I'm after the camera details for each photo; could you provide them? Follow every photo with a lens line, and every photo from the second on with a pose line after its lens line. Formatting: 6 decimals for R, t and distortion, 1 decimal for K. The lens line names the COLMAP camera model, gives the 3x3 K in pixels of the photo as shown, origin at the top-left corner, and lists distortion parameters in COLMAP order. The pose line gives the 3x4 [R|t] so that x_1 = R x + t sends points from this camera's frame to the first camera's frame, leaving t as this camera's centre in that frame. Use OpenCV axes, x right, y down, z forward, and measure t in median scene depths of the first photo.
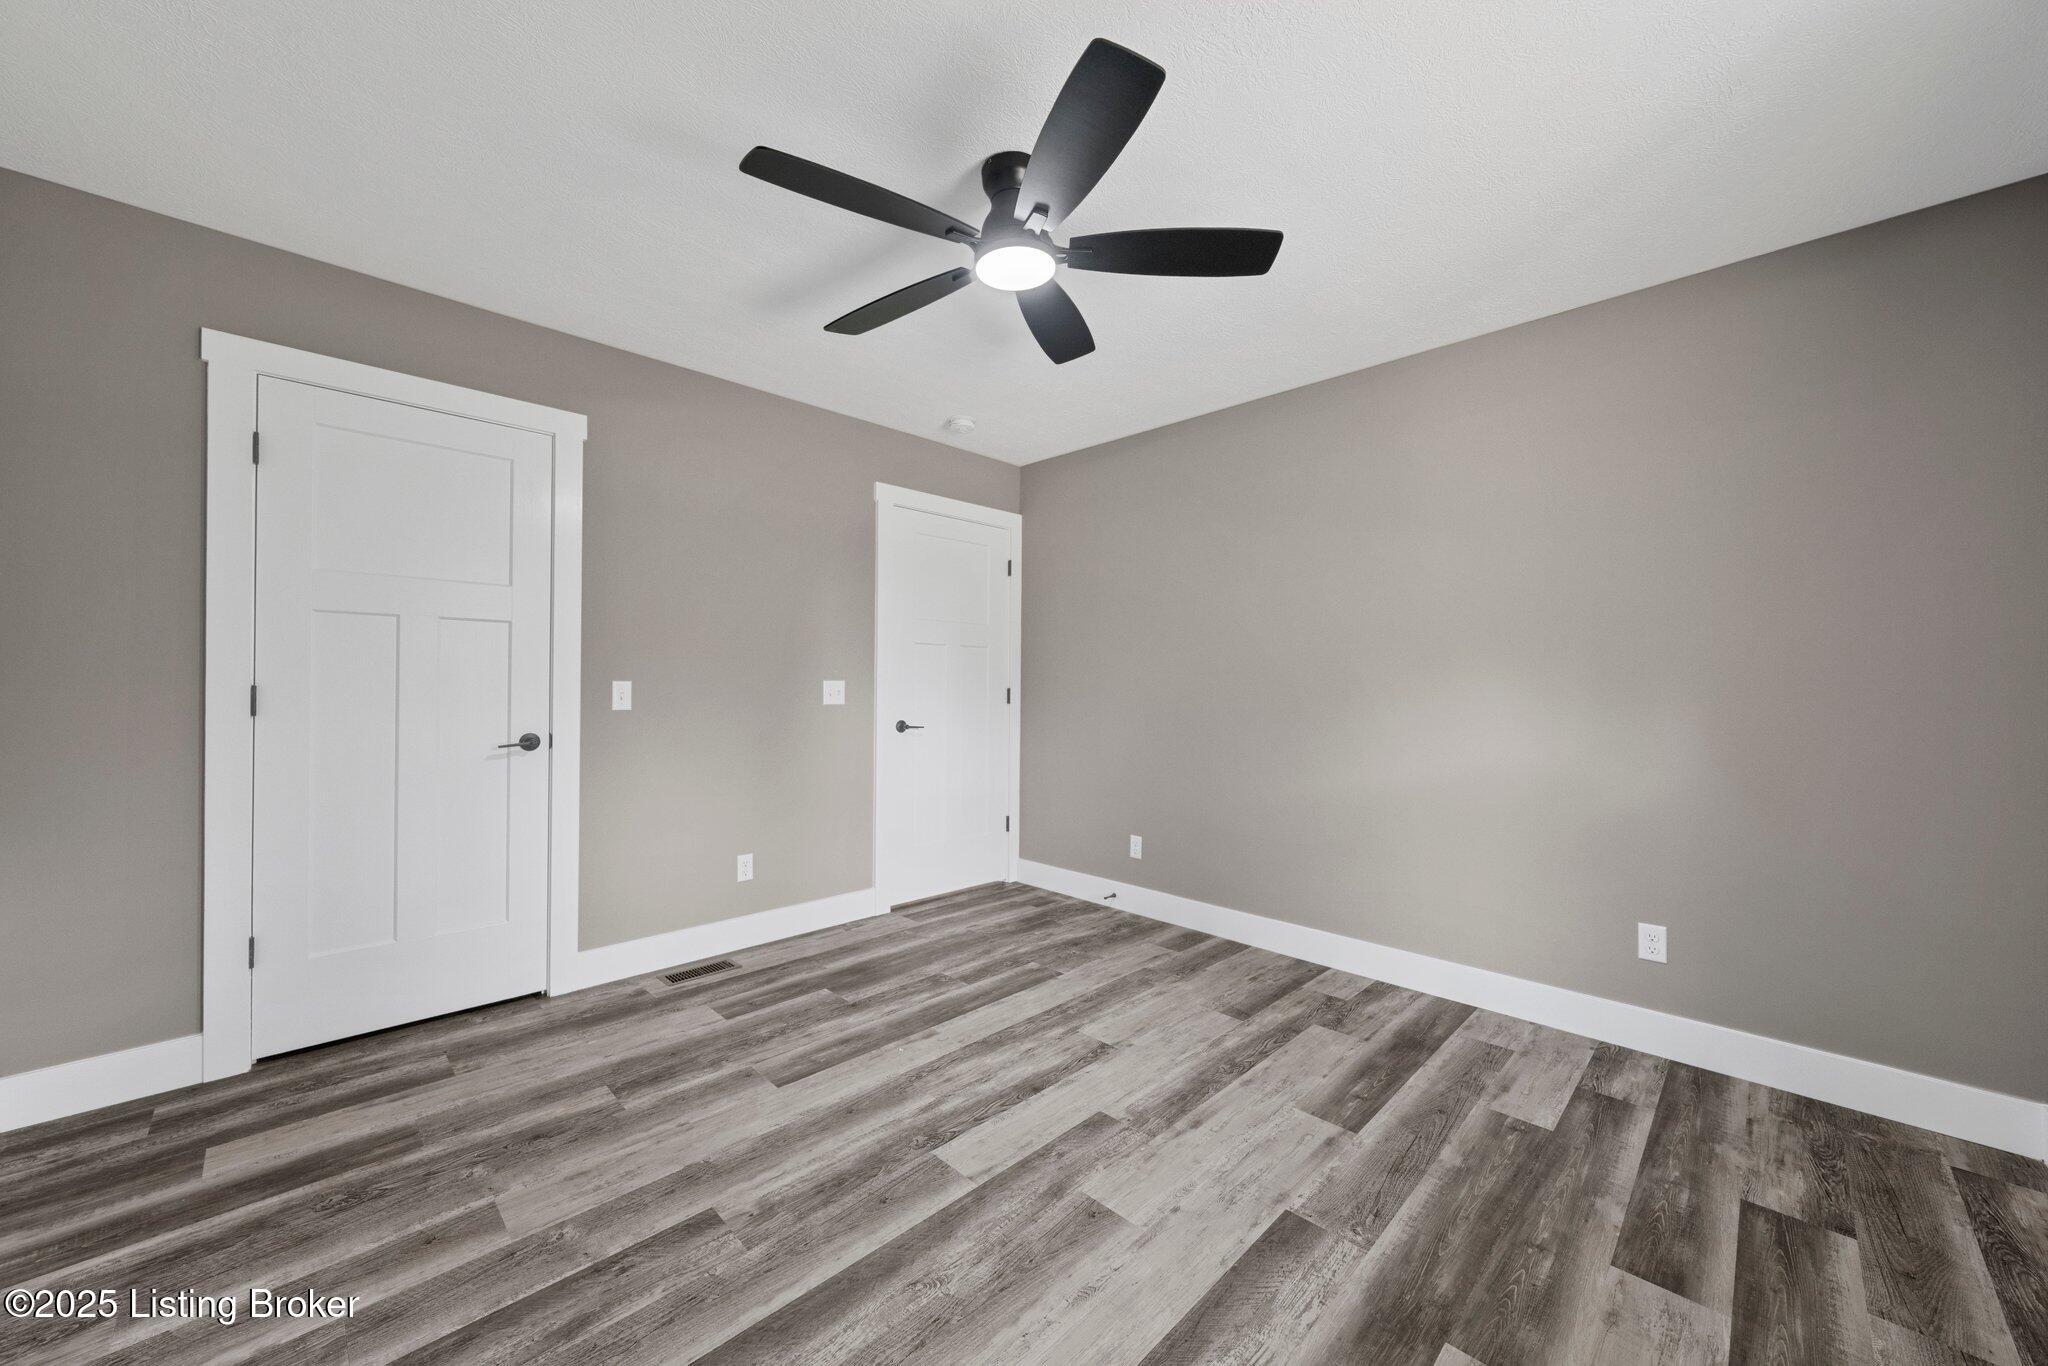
lens RADIAL K [[745.7, 0, 1020.0], [0, 745.7, 684.8], [0, 0, 1]] dist [-0.001284, -0.000147]
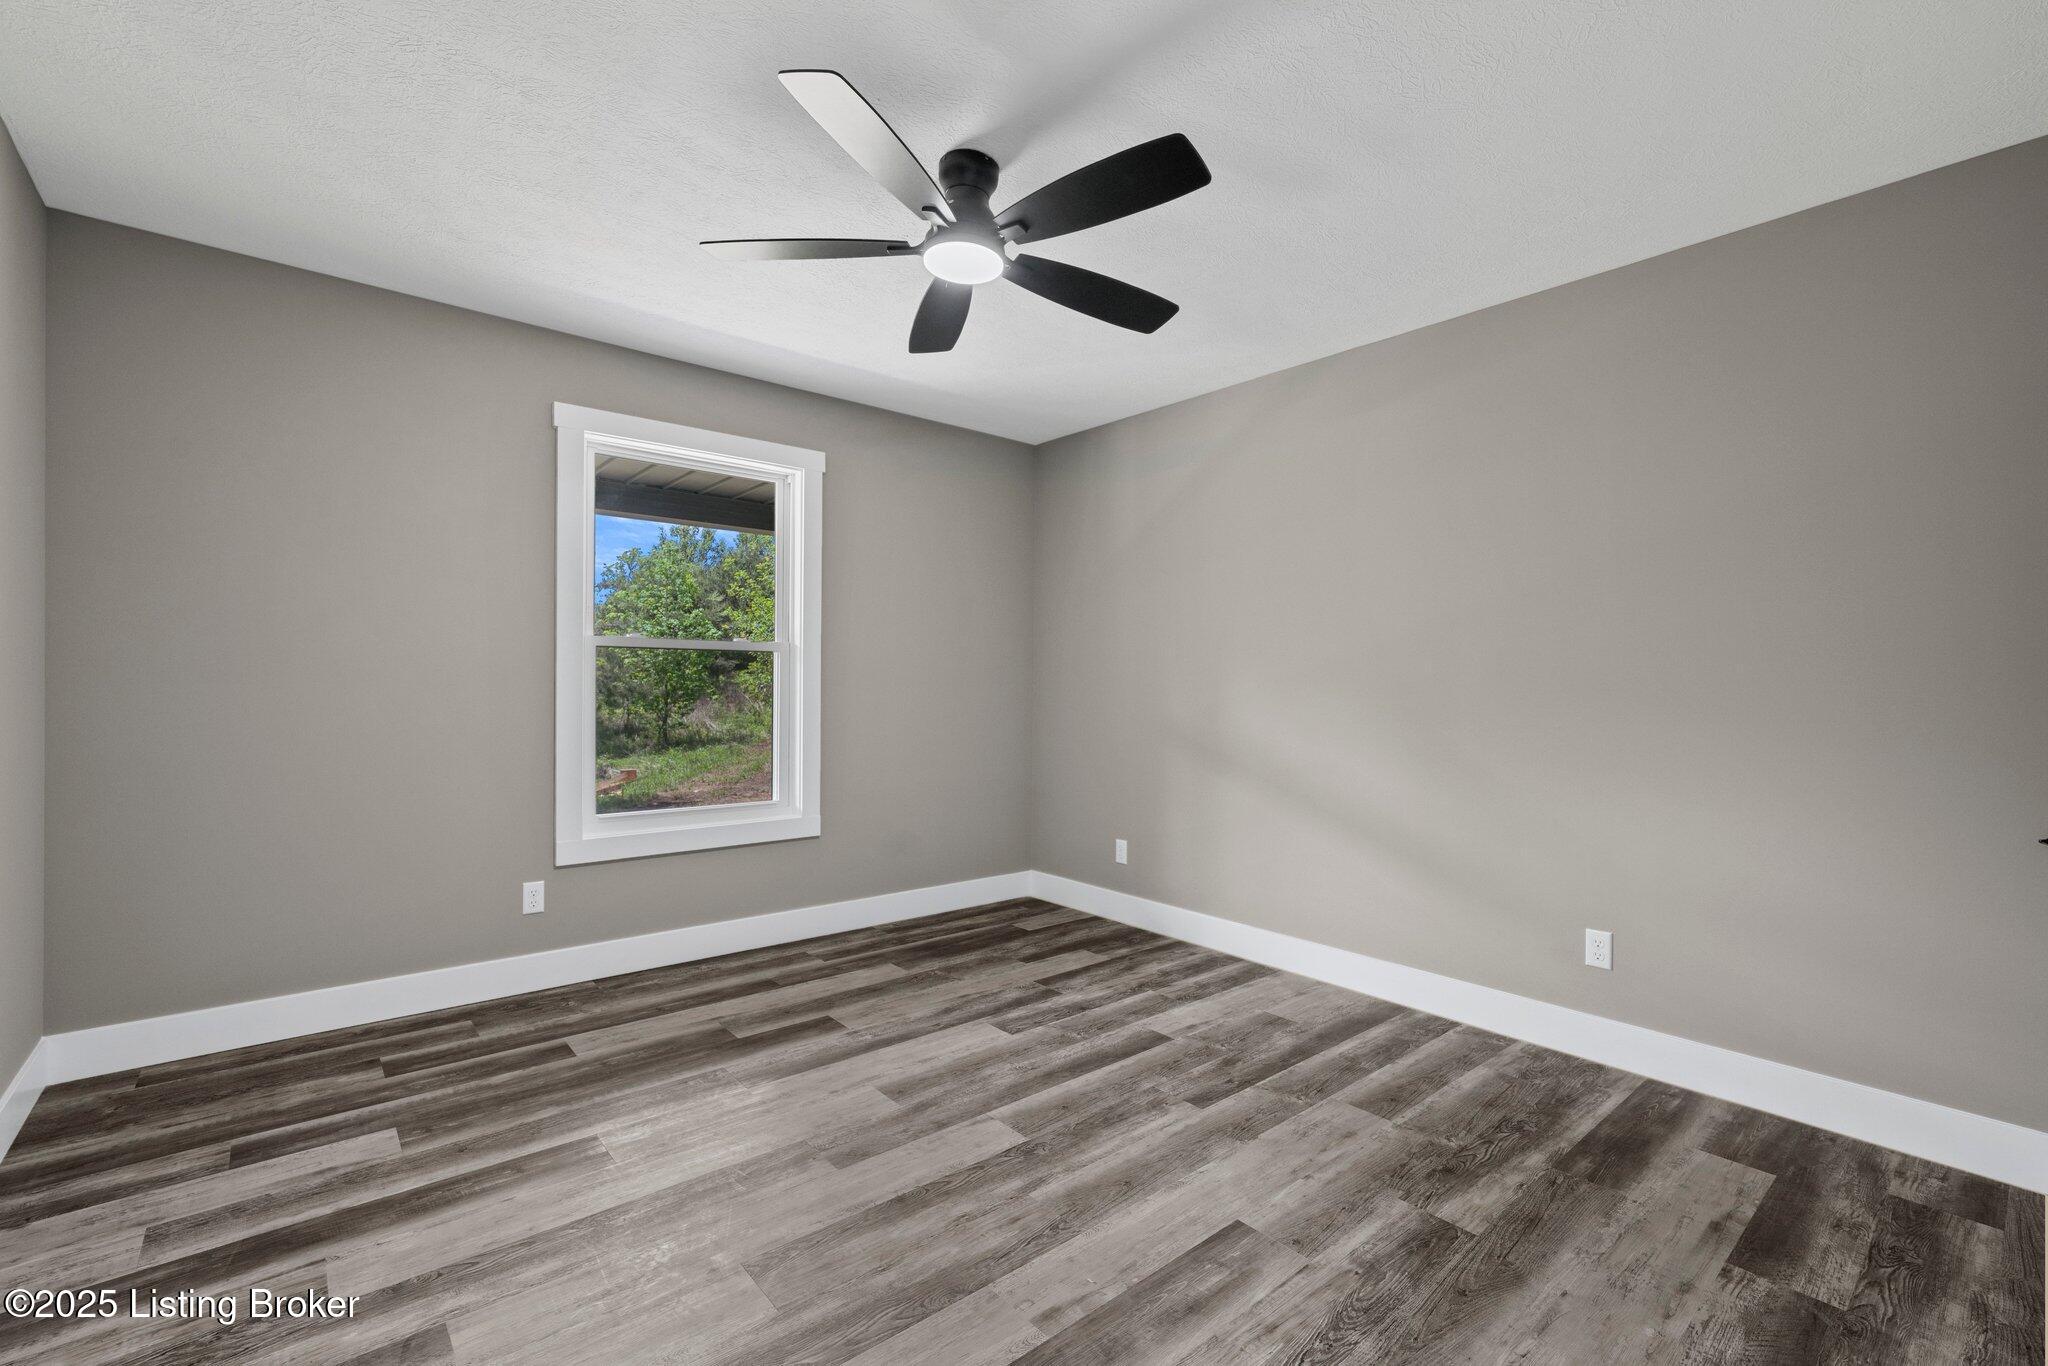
lens RADIAL K [[924.2, 0, 1028.0], [0, 924.2, 683.7], [0, 0, 1]] dist [0.000220, 0.000028]
pose [[-0.997381, -0.019009, 0.069786, -0.195189], [-0.019014, 0.999819, 0.000597, 0.001575], [-0.069785, -0.000731, -0.997562, 2.276316]]
